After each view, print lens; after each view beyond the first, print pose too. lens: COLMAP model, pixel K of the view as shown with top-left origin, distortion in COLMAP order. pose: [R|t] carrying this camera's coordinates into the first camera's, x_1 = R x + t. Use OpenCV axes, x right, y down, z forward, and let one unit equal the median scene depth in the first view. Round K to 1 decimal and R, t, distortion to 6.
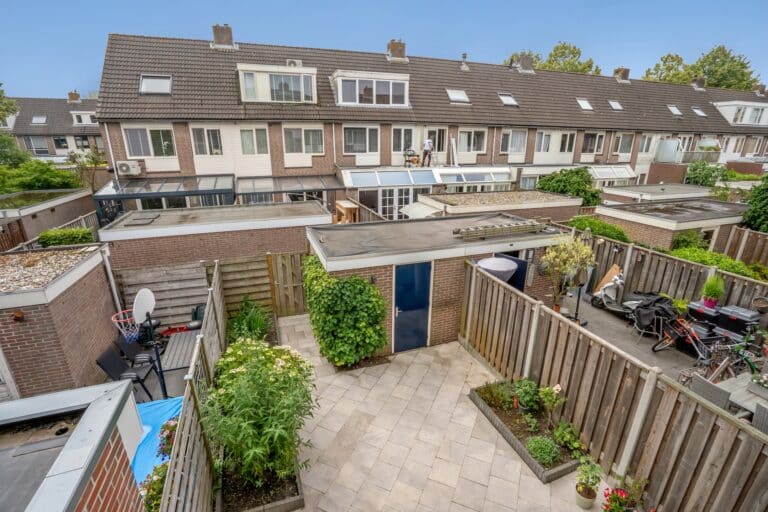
lens RADIAL K [[362.3, 0, 377.9], [0, 362.3, 248.2], [0, 0, 1]] dist [-0.002771, 0.000257]
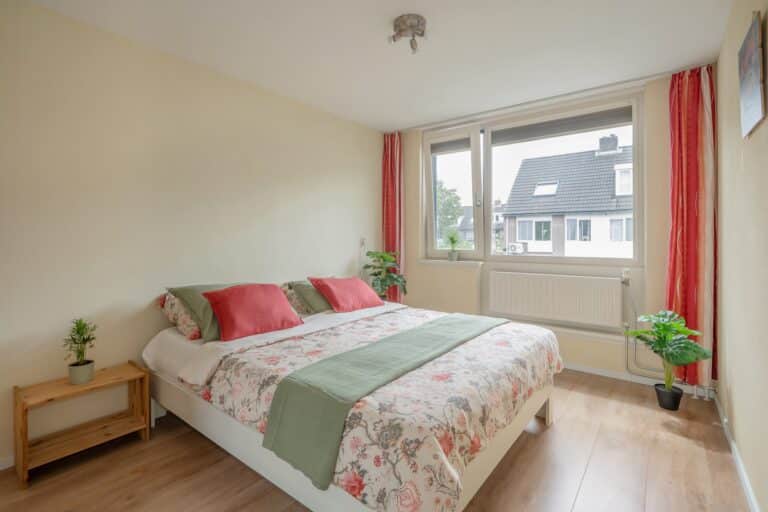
lens RADIAL K [[362.3, 0, 383.7], [0, 362.3, 237.3], [0, 0, 1]] dist [-0.002771, 0.000257]
pose [[0.564329, 0.007503, -0.825516, 0.148681], [-0.241419, 0.957746, -0.156331, 0.068427], [0.789462, 0.287517, 0.542295, -0.139736]]
